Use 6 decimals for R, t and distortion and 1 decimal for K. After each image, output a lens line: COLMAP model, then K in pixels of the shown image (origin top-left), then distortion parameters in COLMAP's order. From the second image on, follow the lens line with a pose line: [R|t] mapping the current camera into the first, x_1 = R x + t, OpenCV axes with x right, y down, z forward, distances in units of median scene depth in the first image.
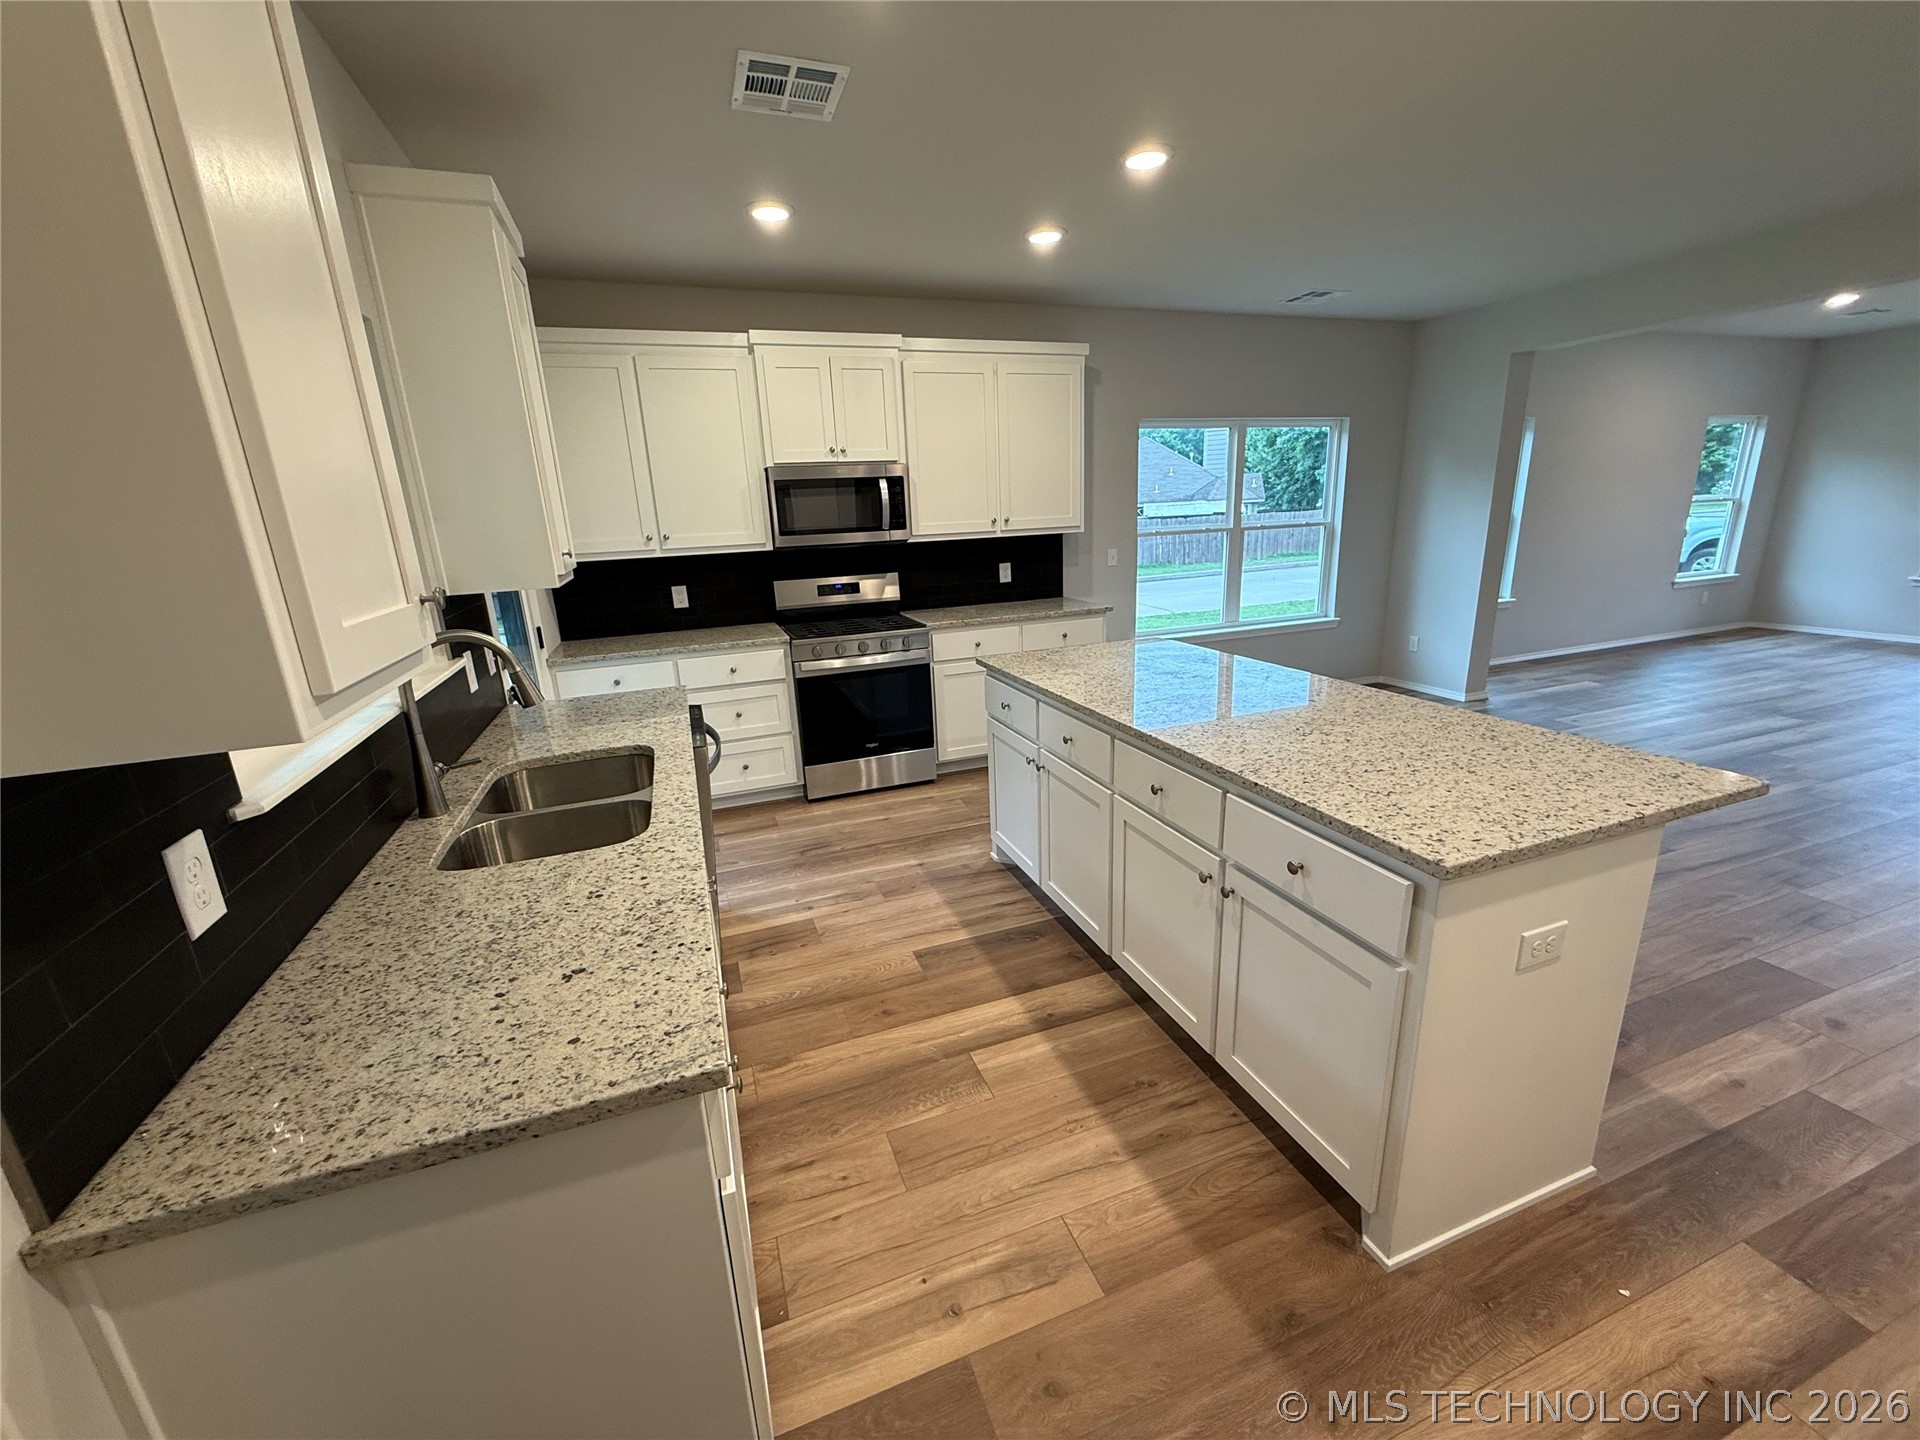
lens RADIAL K [[768.0, 0, 953.3], [0, 768.0, 711.4], [0, 0, 1]] dist [0.002034, -0.000148]
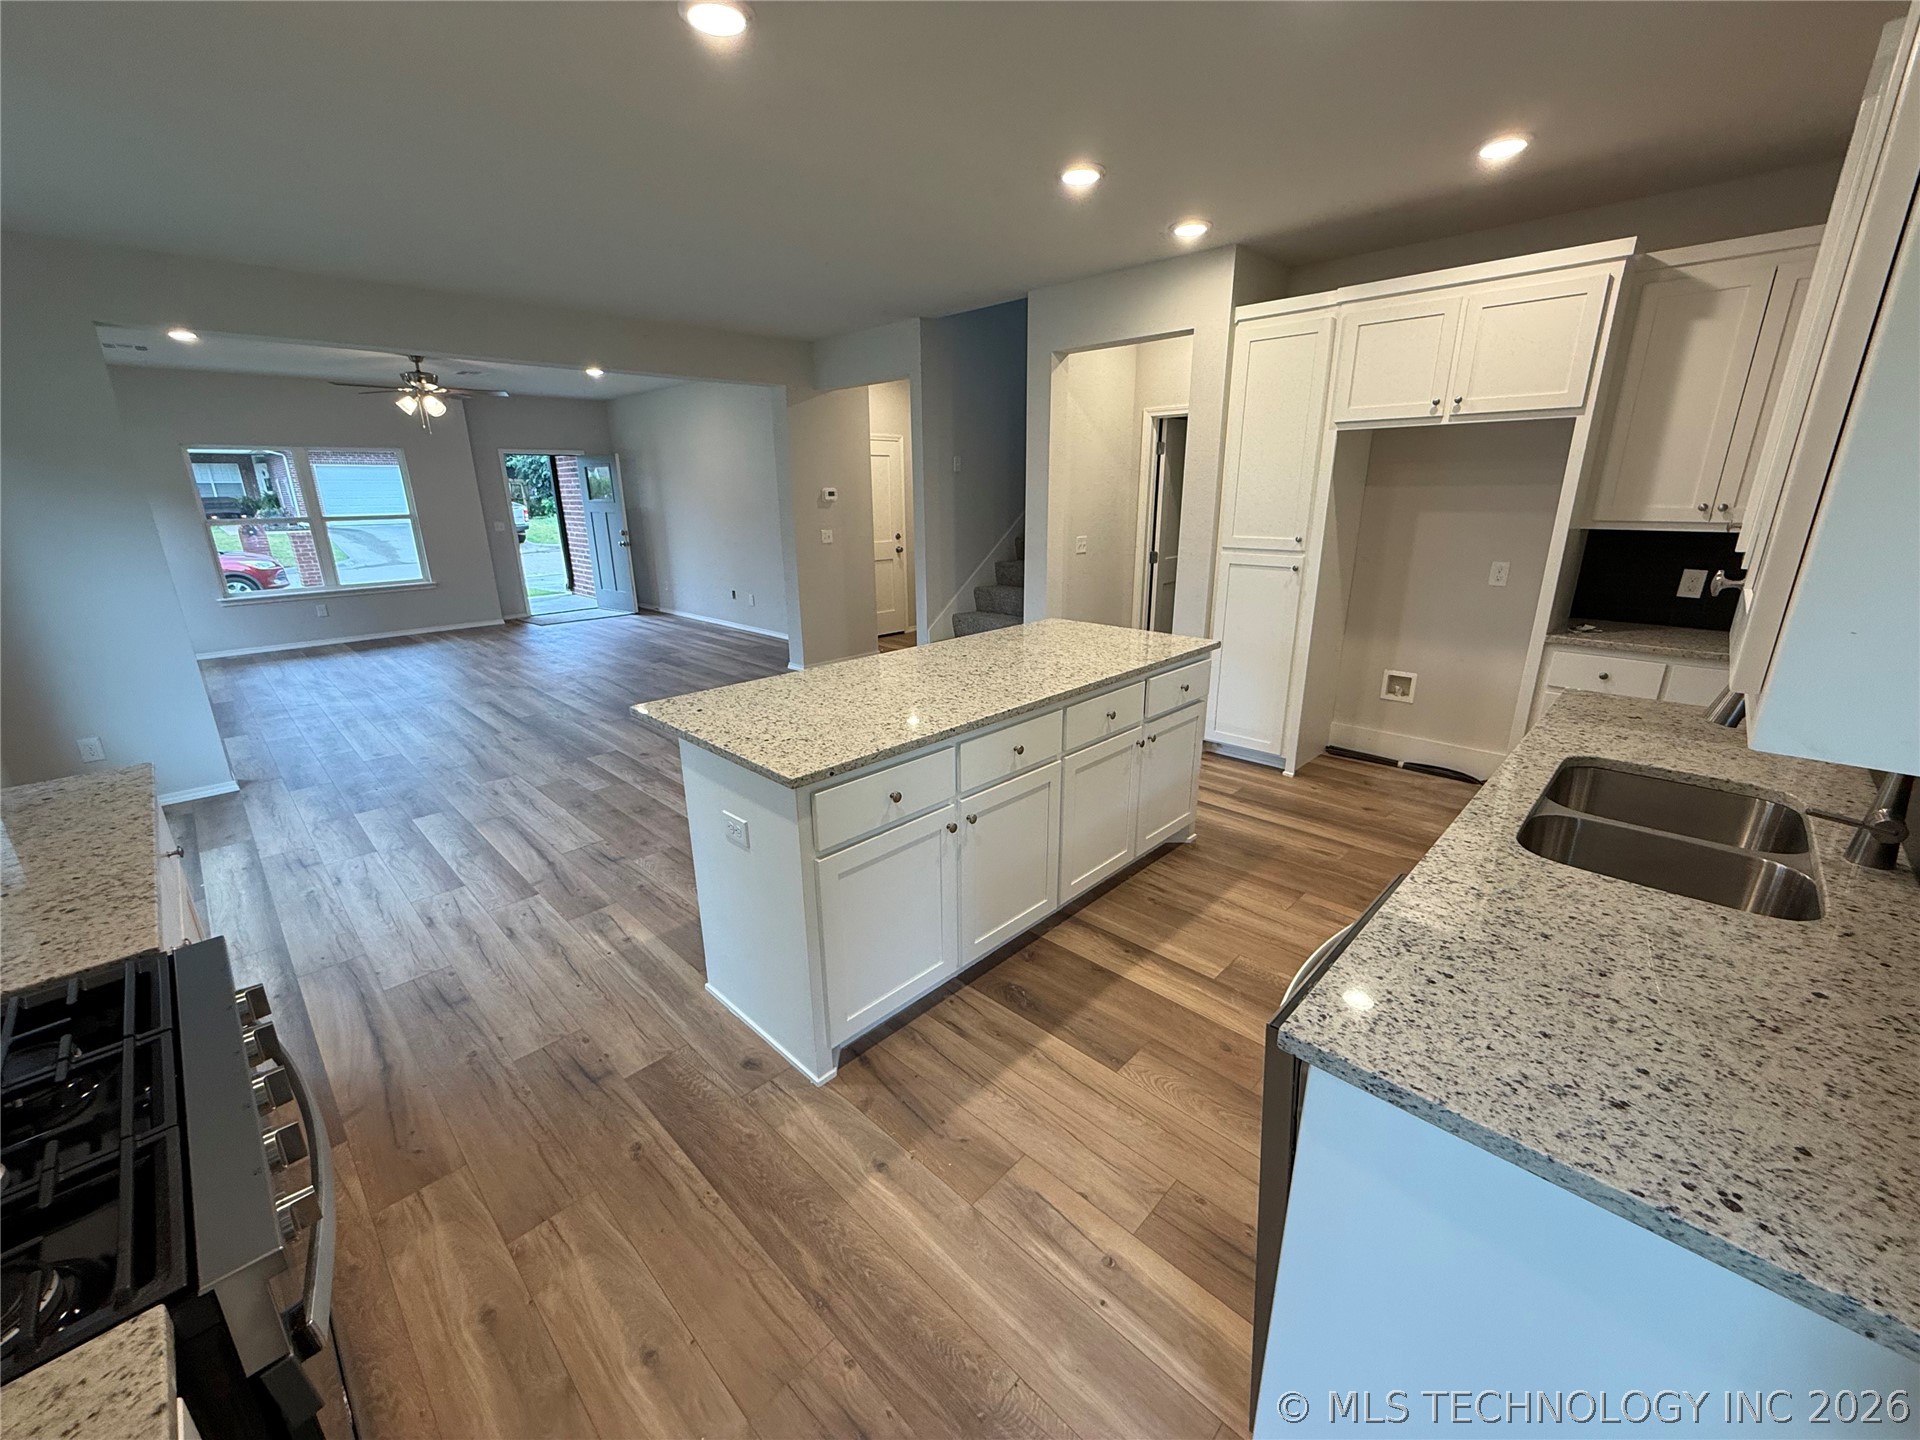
lens RADIAL K [[768.0, 0, 953.3], [0, 768.0, 711.4], [0, 0, 1]] dist [0.002034, -0.000148]
pose [[-0.433669, -0.208527, 0.876611, -0.552929], [0.260804, 0.902164, 0.343629, -0.306314], [-0.862503, 0.377645, -0.336856, 1.197881]]
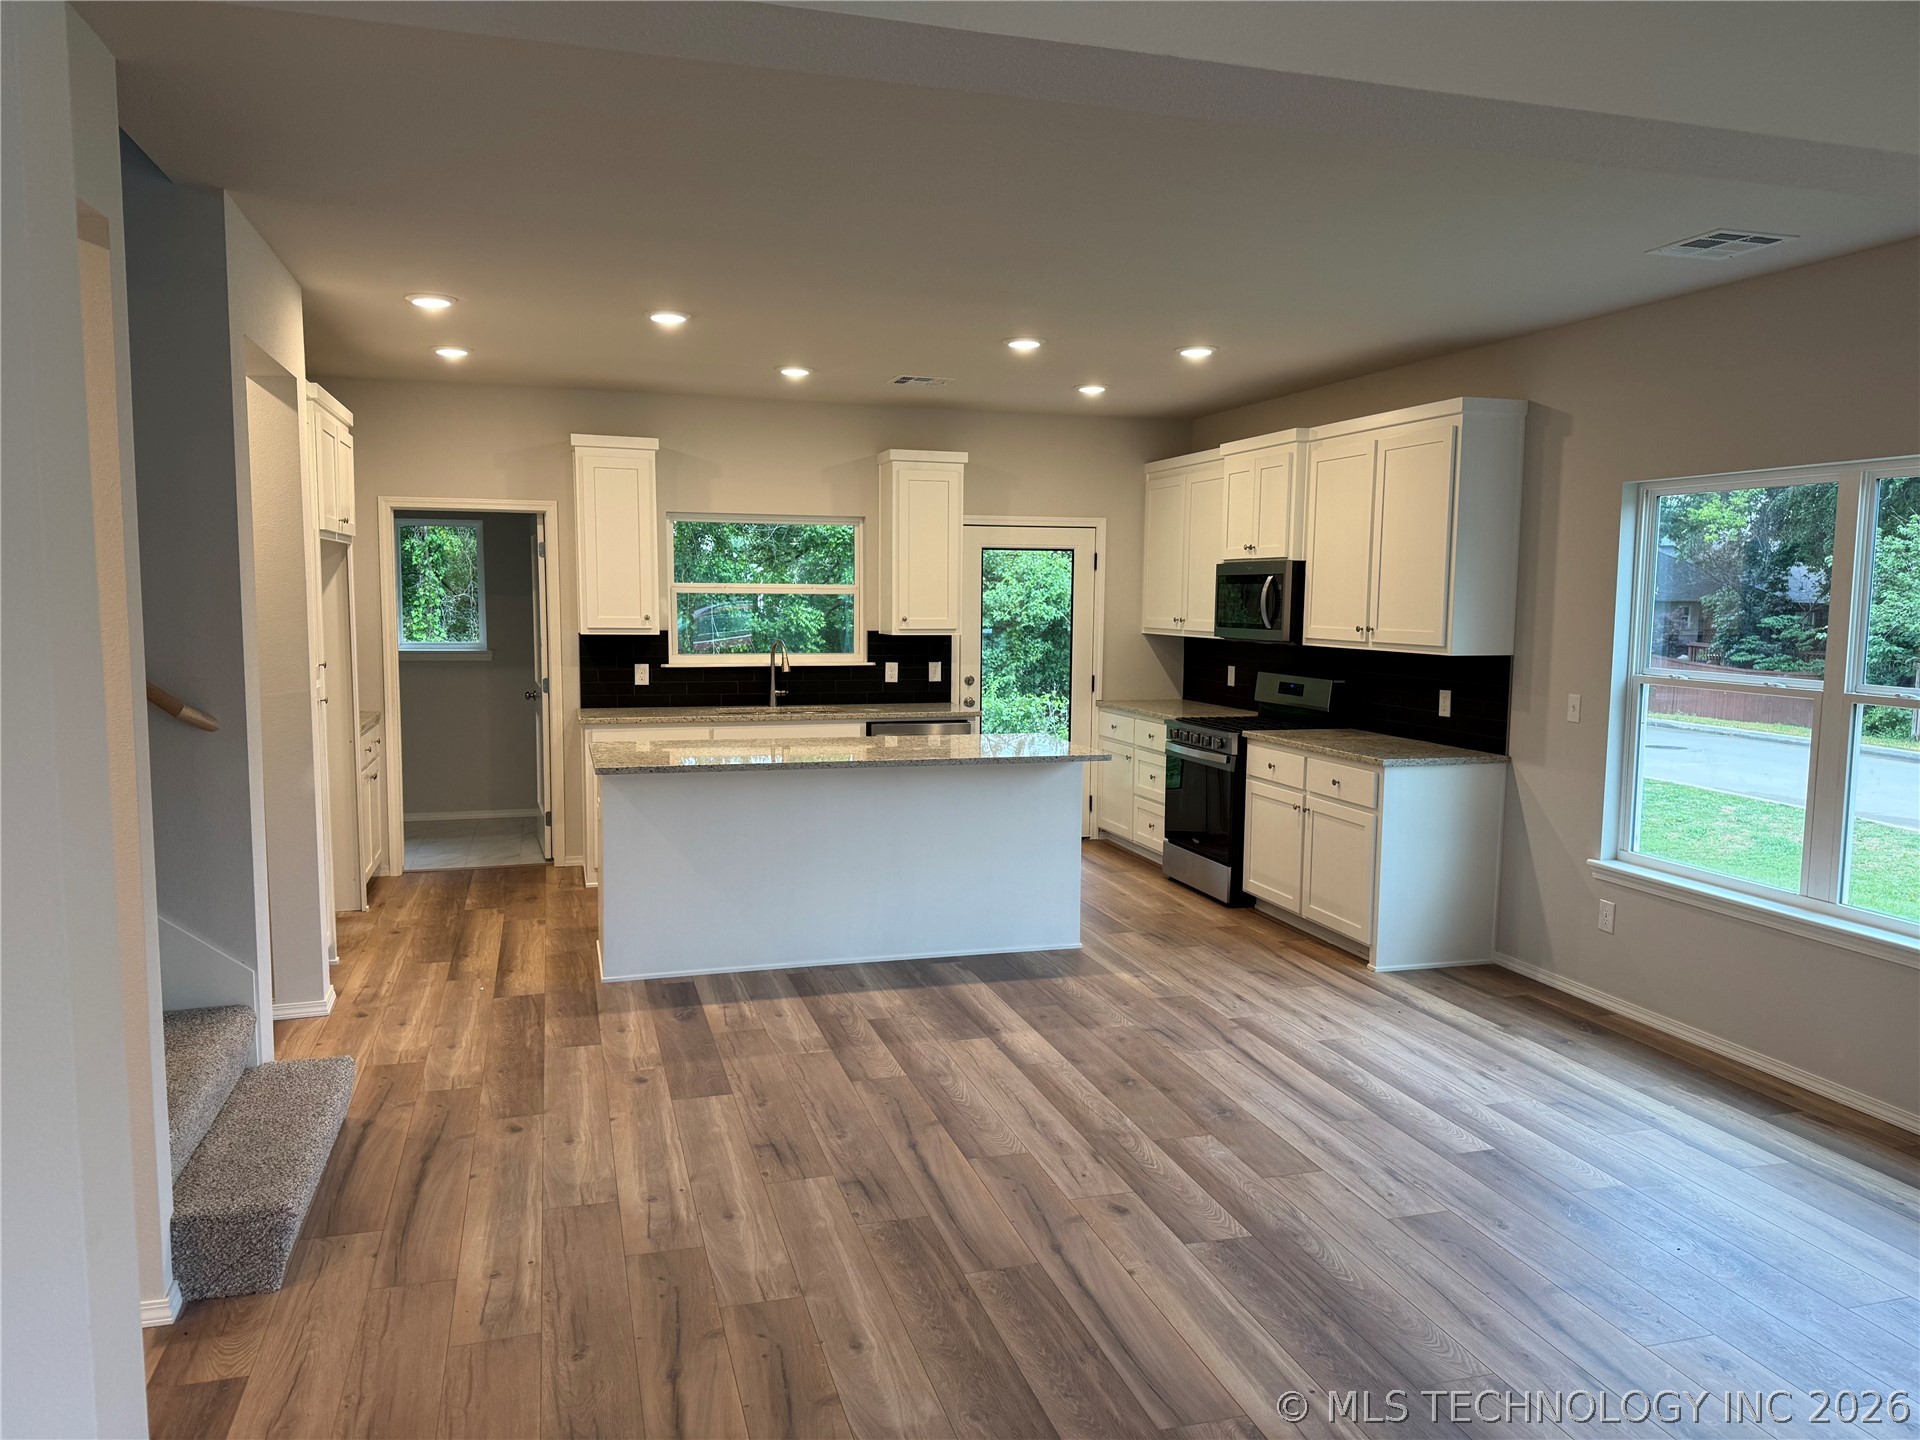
lens RADIAL K [[1323.5, 0, 950.0], [0, 1323.5, 712.9], [0, 0, 1]] dist [0.100309, -0.147862]
pose [[-0.055954, 0.132243, -0.989637, 2.274874], [-0.263670, 0.954045, 0.142395, -0.392242], [0.962989, 0.268905, -0.018514, 1.005173]]
